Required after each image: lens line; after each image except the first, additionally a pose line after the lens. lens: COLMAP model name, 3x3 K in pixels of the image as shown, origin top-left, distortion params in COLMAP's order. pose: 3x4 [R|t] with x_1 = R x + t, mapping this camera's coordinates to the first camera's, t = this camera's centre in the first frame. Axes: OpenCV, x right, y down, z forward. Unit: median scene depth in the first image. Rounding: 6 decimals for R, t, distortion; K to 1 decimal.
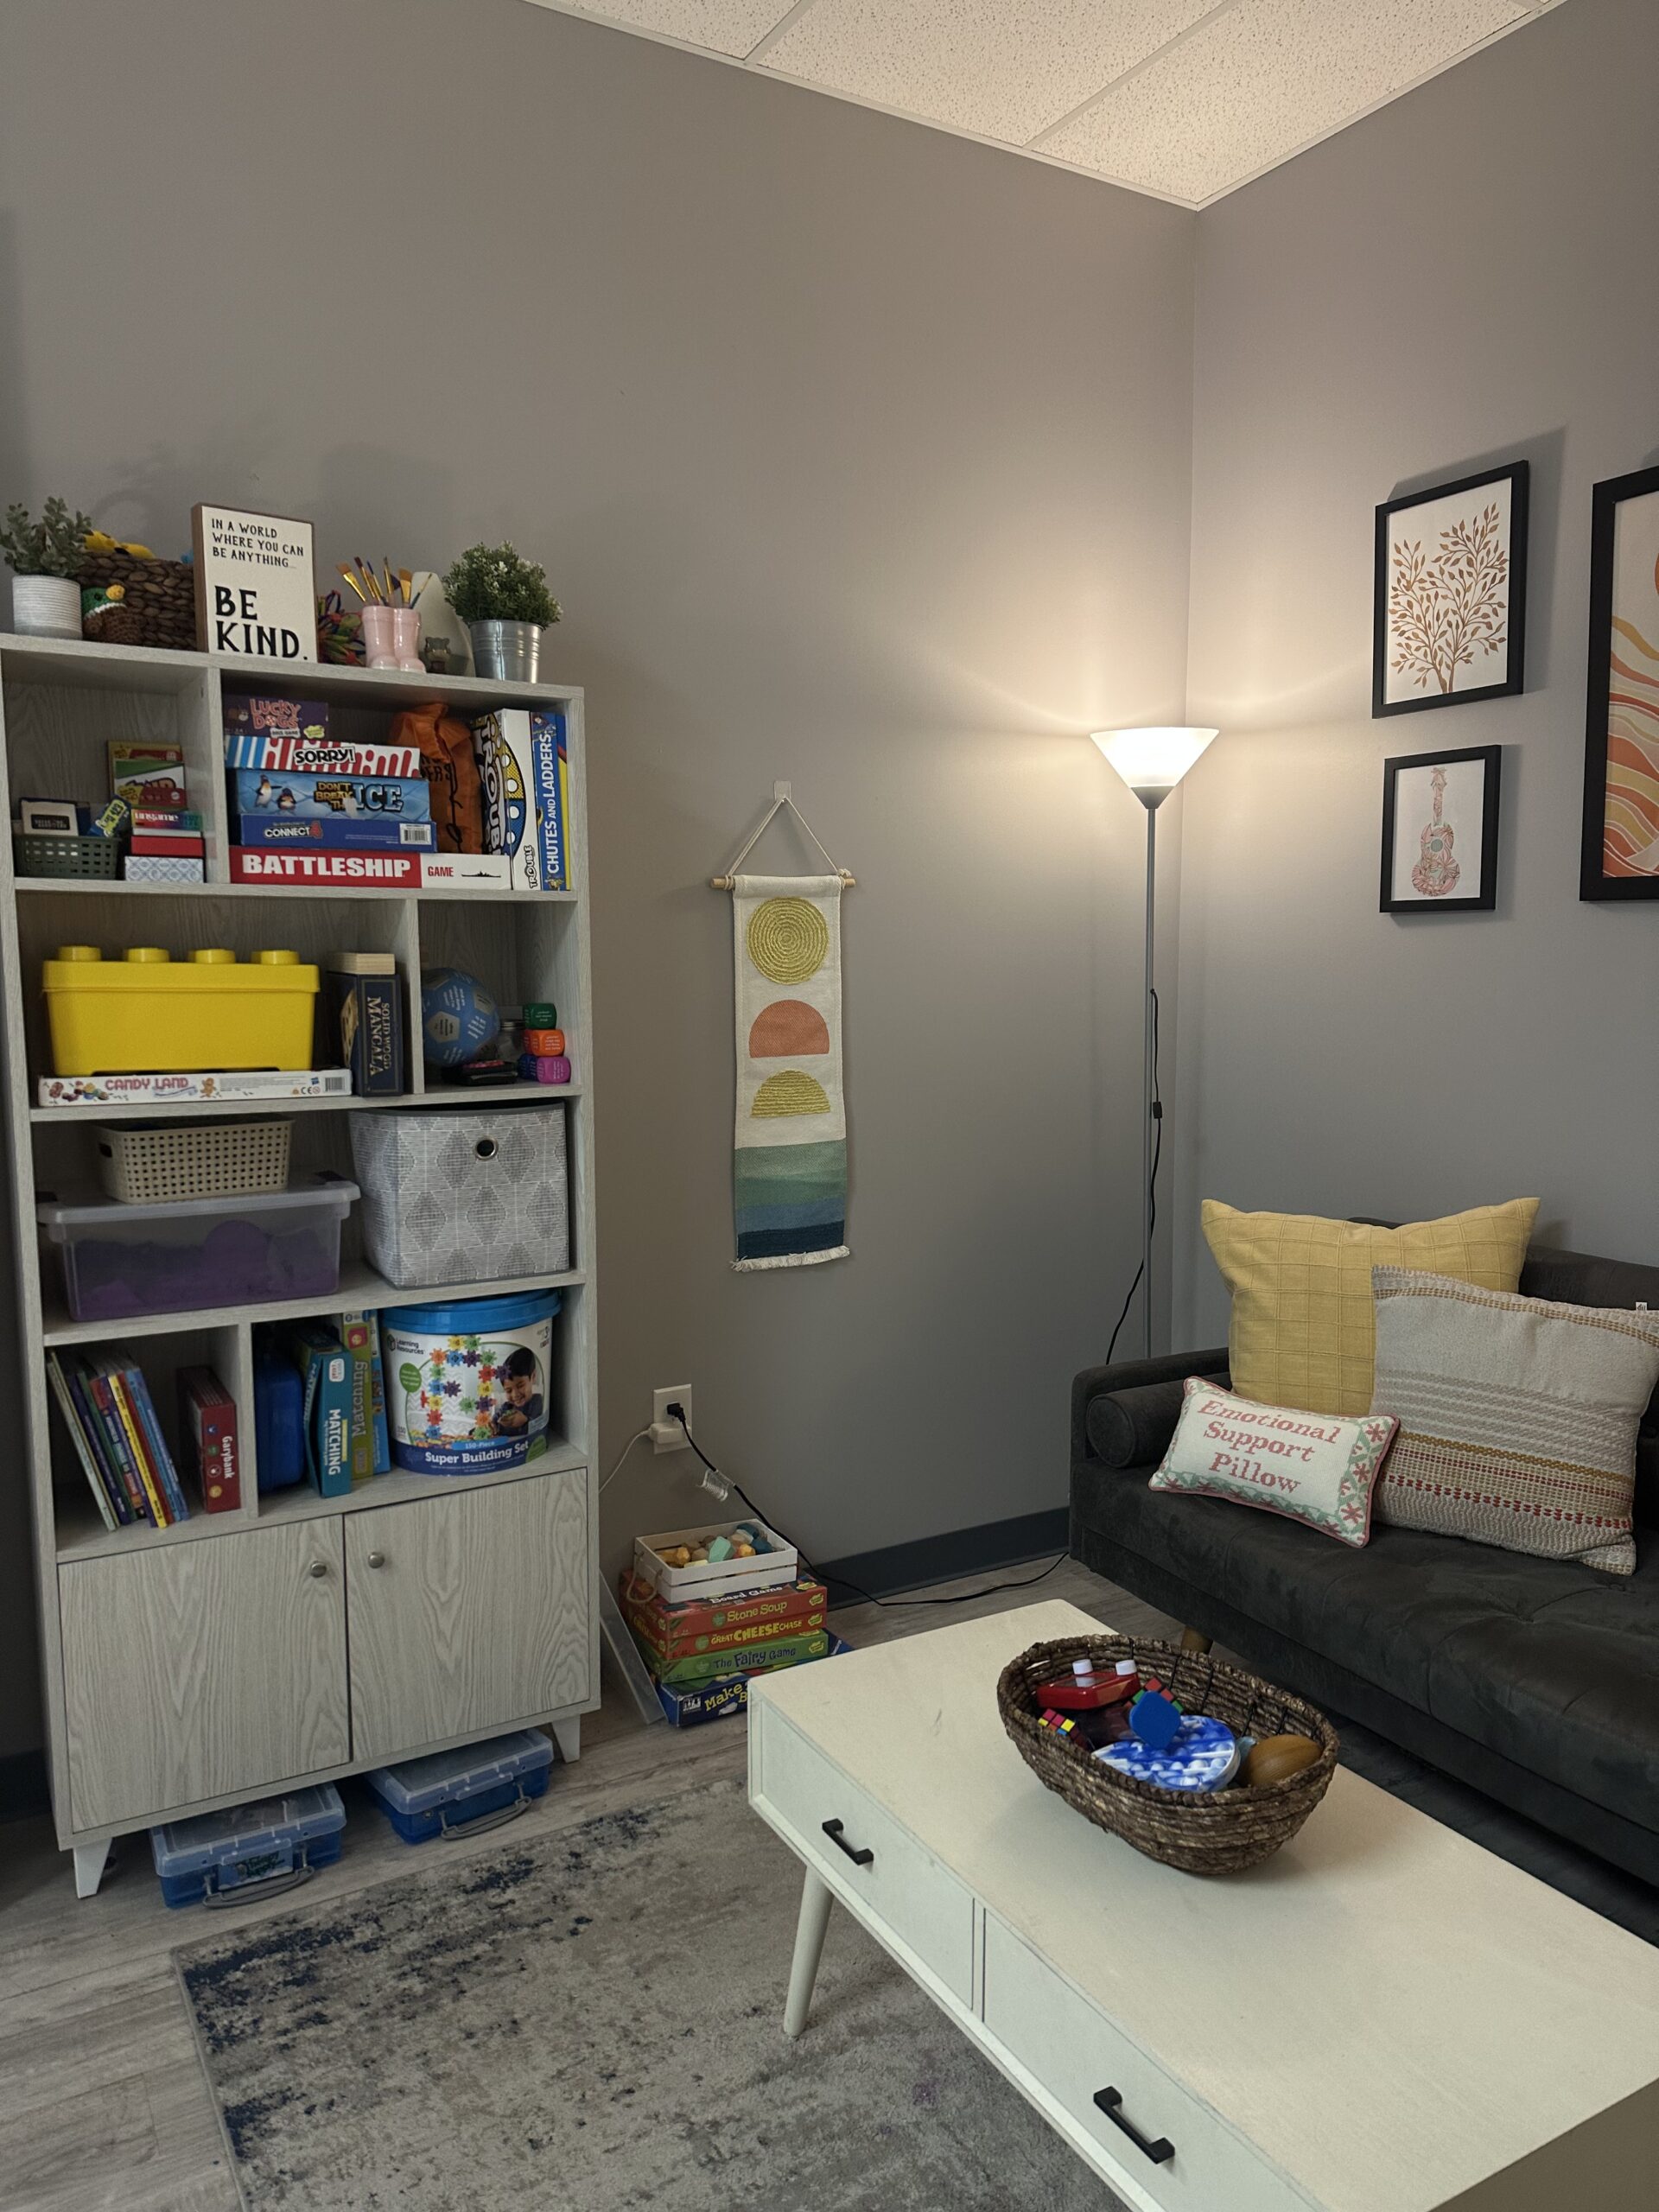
lens RADIAL K [[1575.5, 0, 815.1], [0, 1575.5, 1105.0], [0, 0, 1]] dist [0.039418, -0.008348]
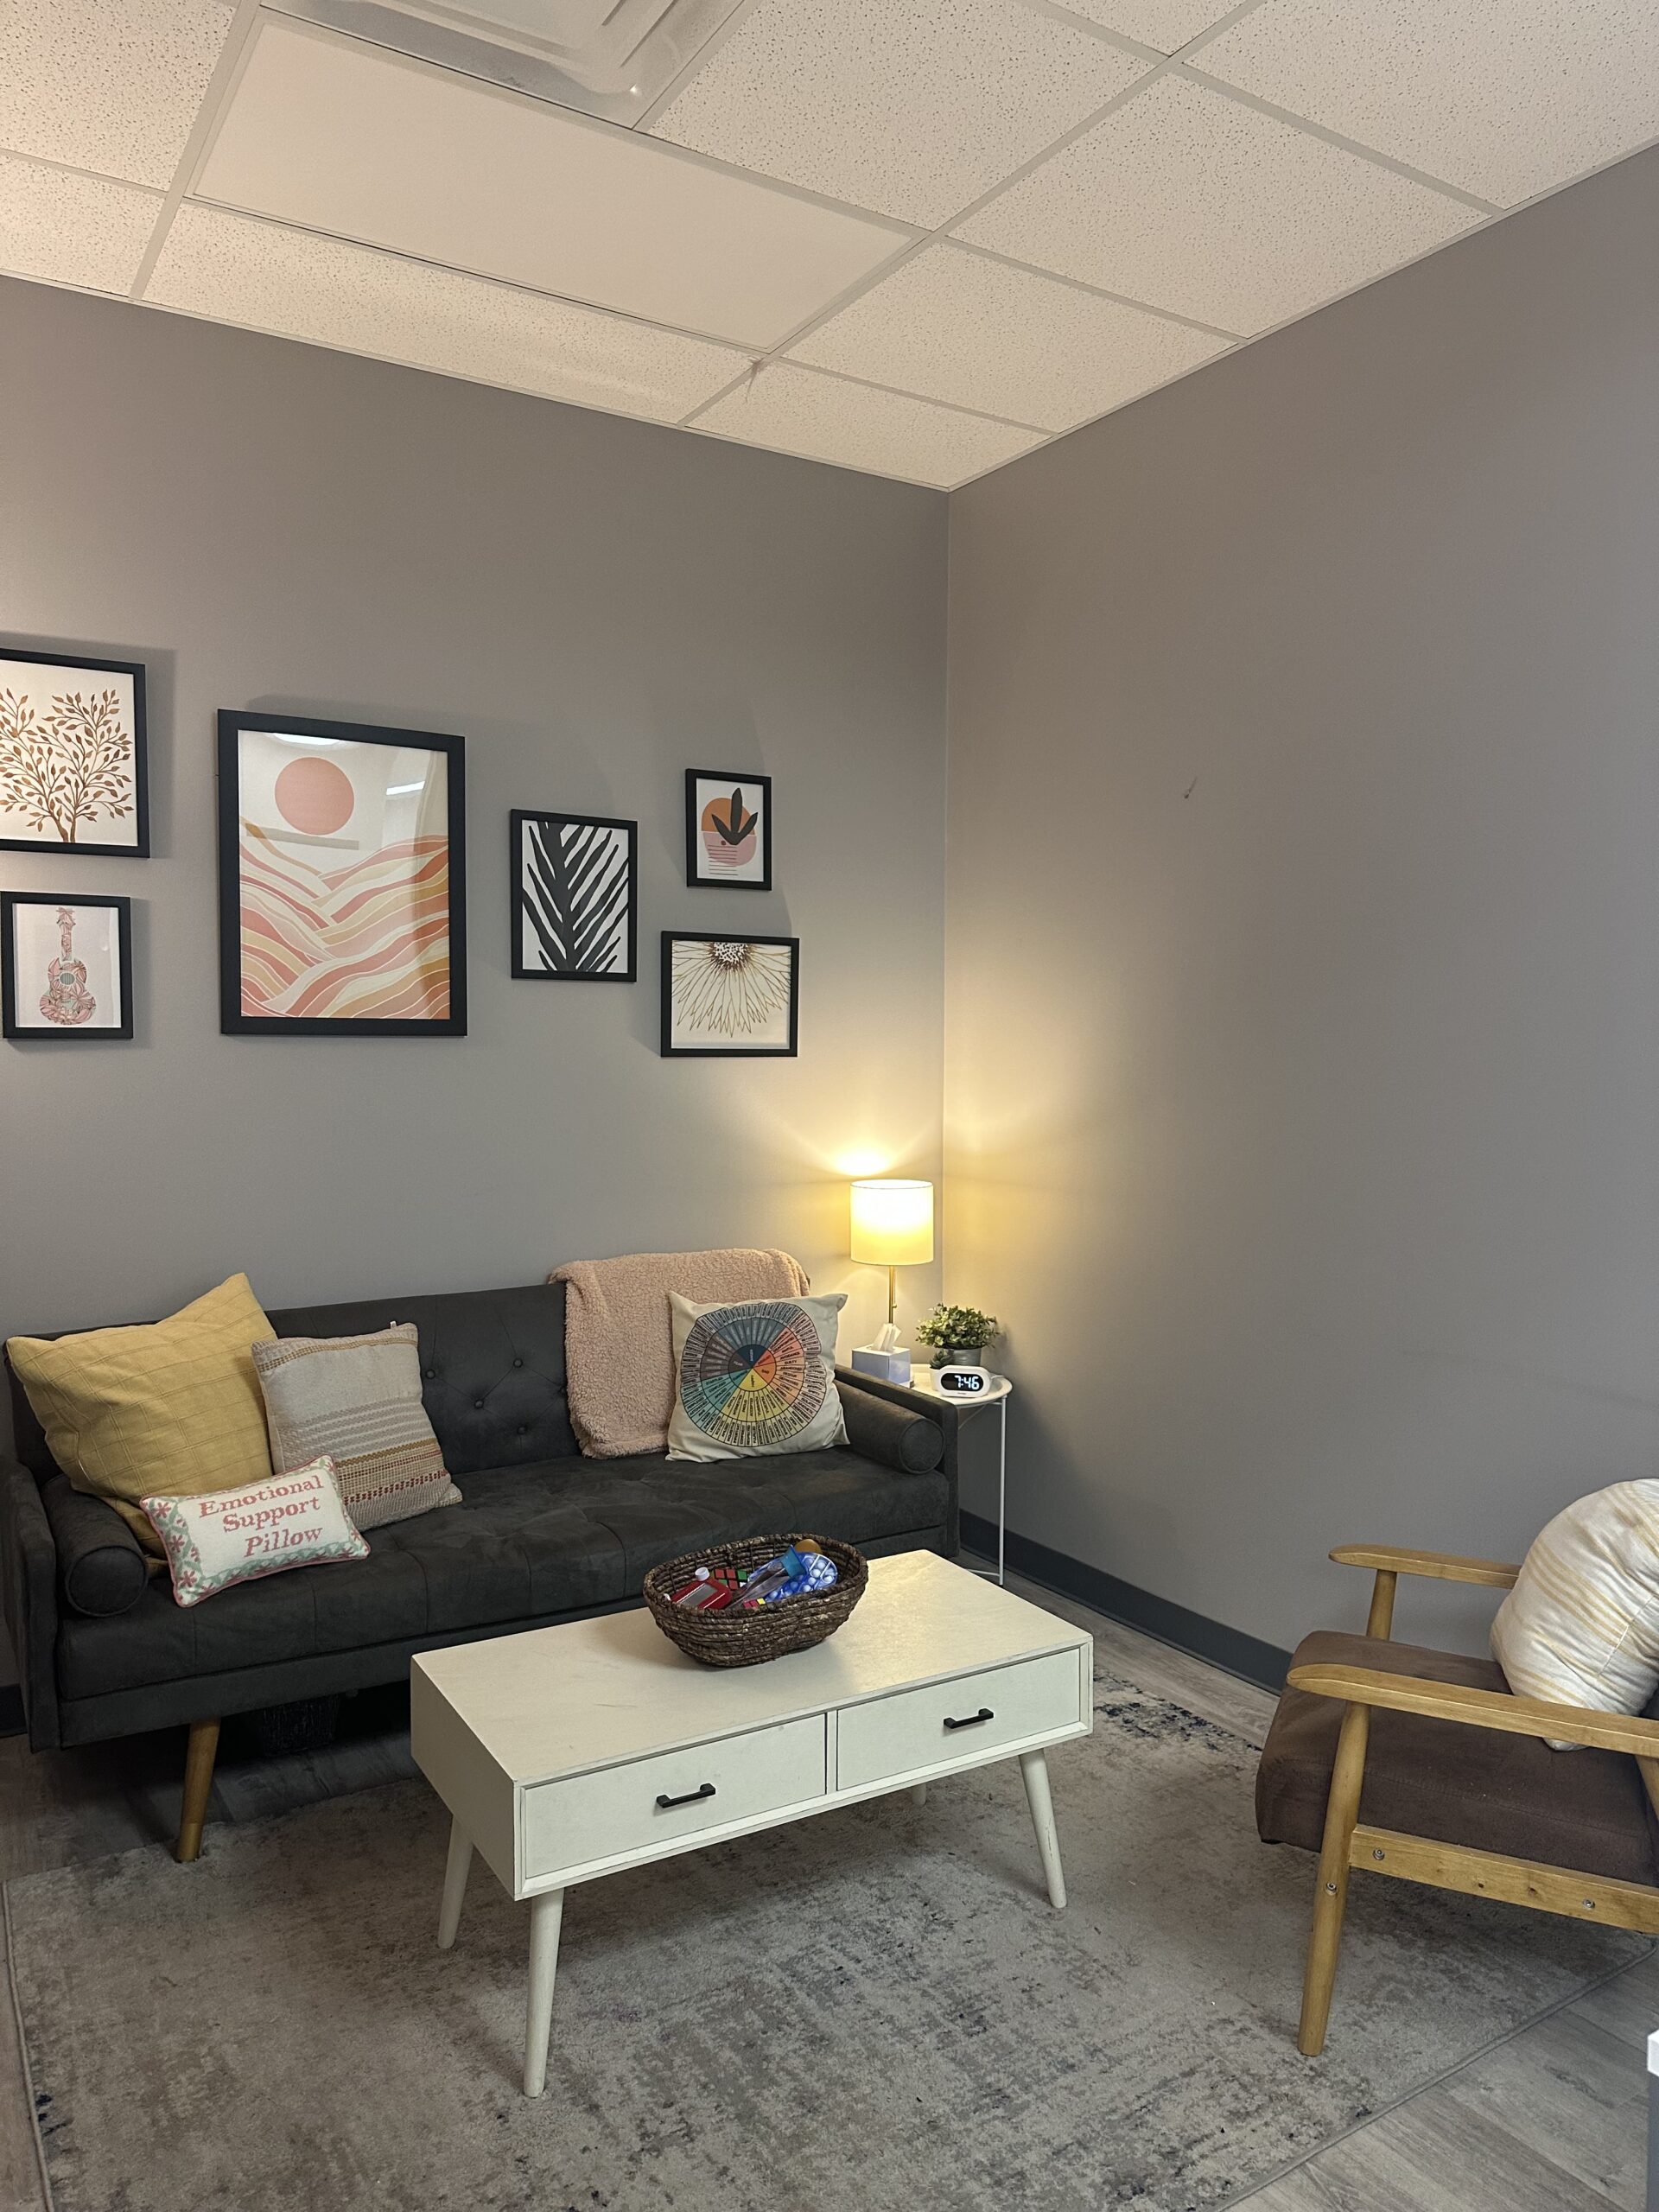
lens RADIAL K [[1575.5, 0, 835.5], [0, 1575.5, 1113.8], [0, 0, 1]] dist [0.039418, -0.008348]
pose [[-0.024786, -0.046006, 0.998634, -0.747394], [0.103891, 0.993413, 0.048344, -0.072751], [-0.994280, 0.104947, -0.019843, 0.530219]]
